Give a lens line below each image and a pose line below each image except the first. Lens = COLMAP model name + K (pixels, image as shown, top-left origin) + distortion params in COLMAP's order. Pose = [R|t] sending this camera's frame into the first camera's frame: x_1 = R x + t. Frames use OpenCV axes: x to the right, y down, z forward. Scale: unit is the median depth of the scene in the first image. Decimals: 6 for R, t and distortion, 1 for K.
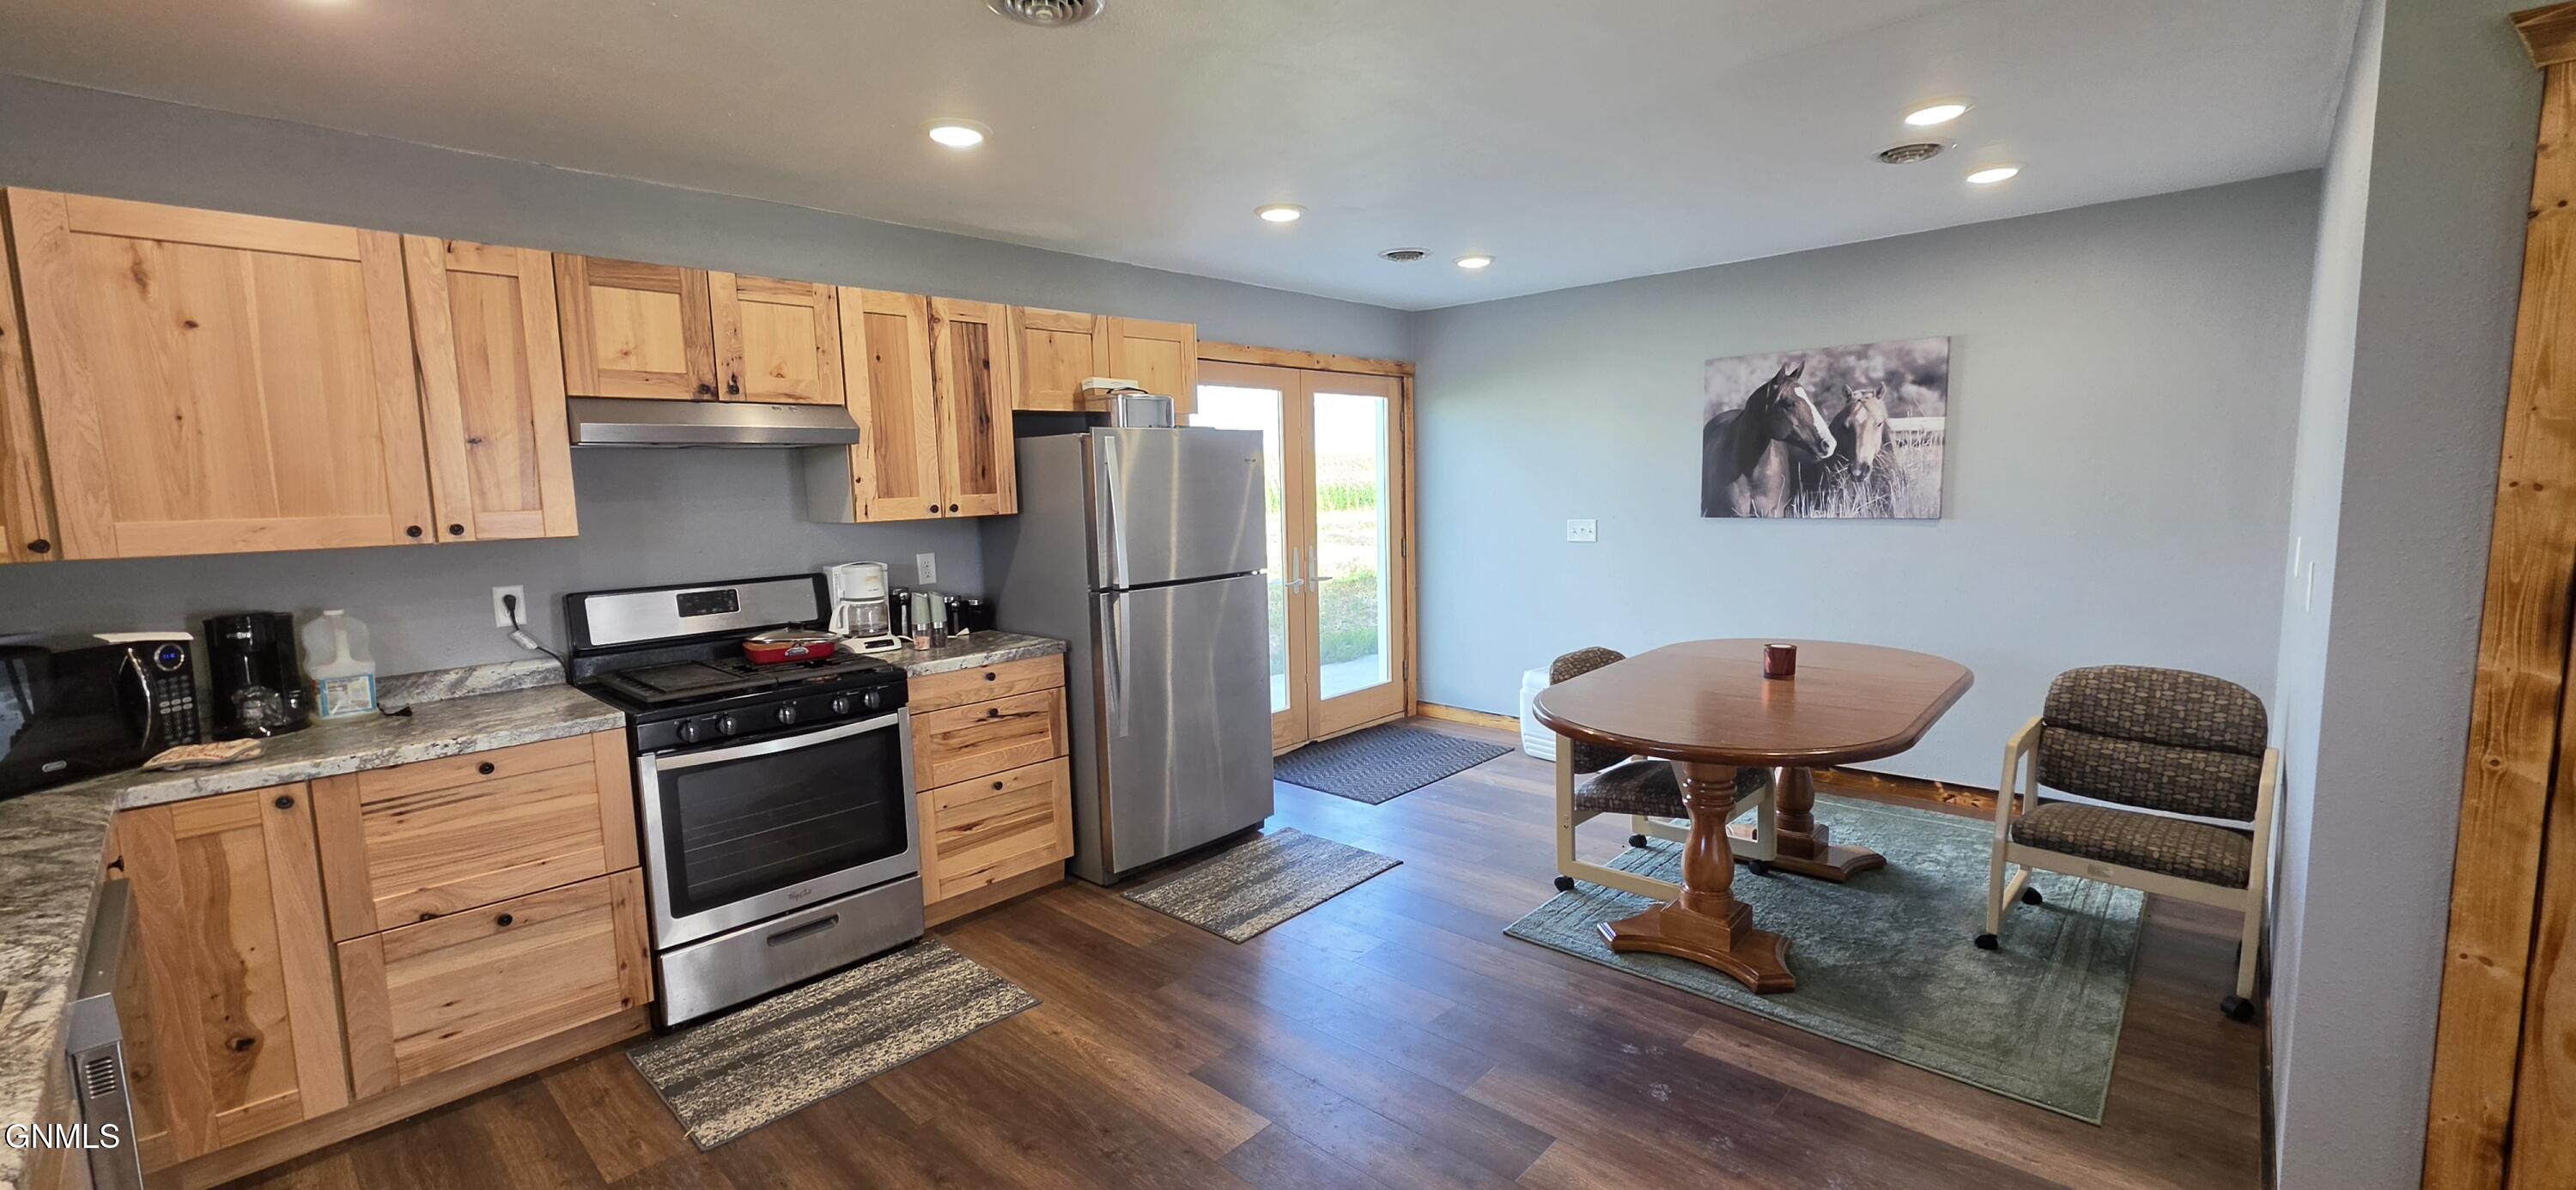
lens RADIAL K [[1029.1, 0, 1292.5], [0, 1029.1, 593.0], [0, 0, 1]] dist [-0.000763, -0.000110]
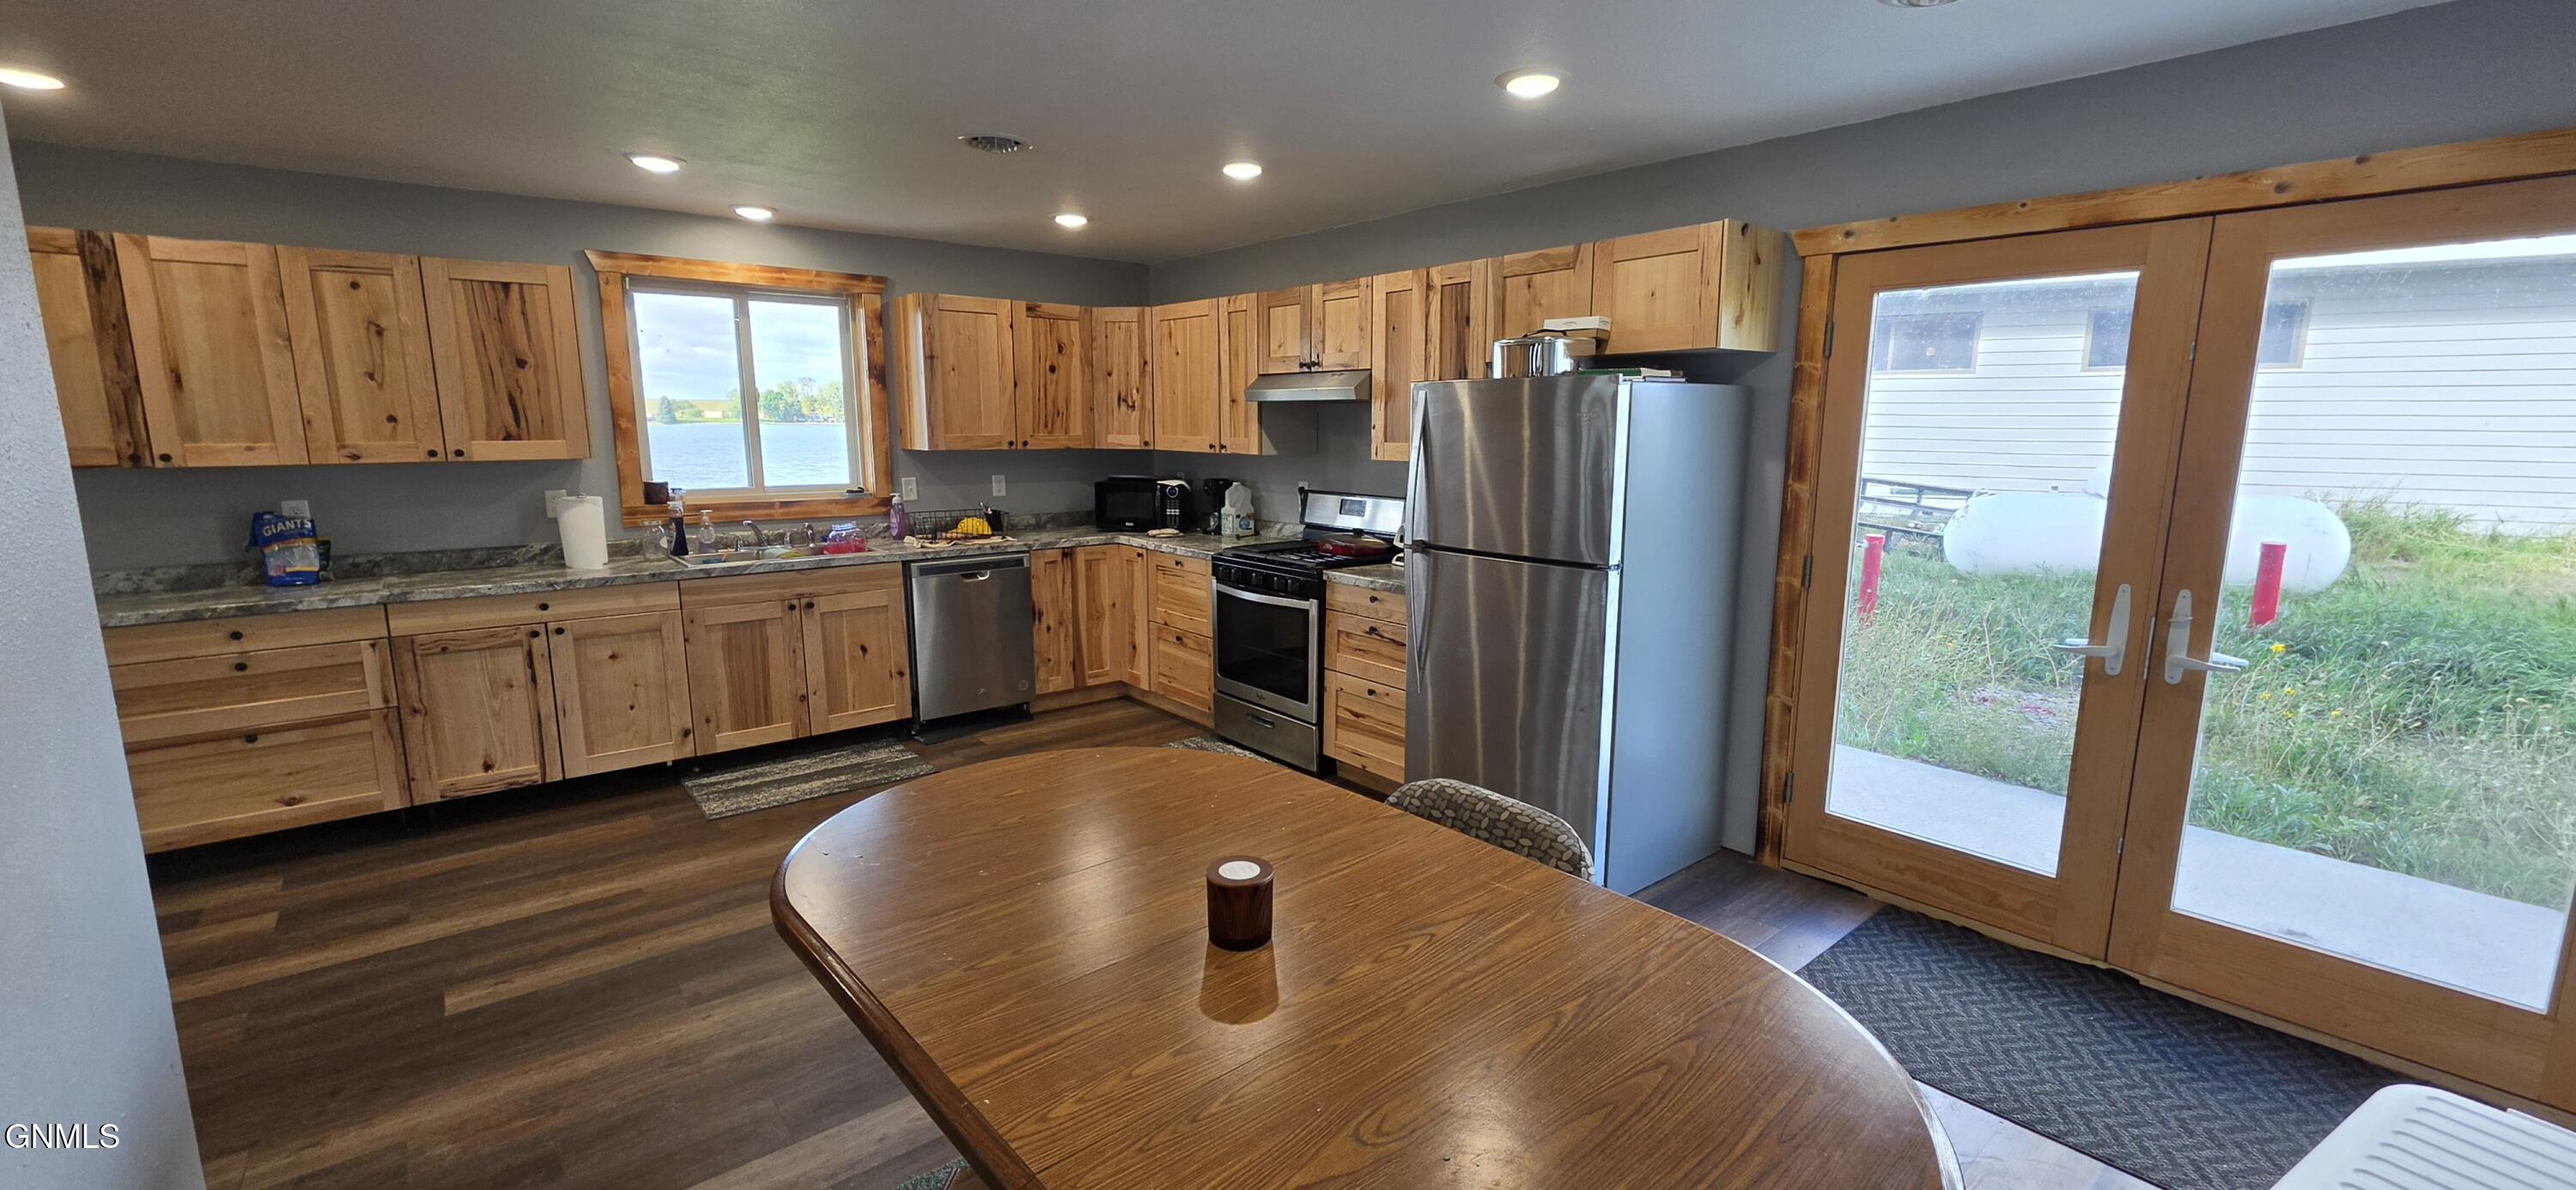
lens RADIAL K [[1029.1, 0, 1293.9], [0, 1029.1, 590.6], [0, 0, 1]] dist [-0.000763, -0.000110]
pose [[-0.120092, 0.187962, -0.974807, 0.859853], [-0.112421, 0.973022, 0.201467, -0.154827], [0.986377, 0.133783, -0.095721, 1.023686]]
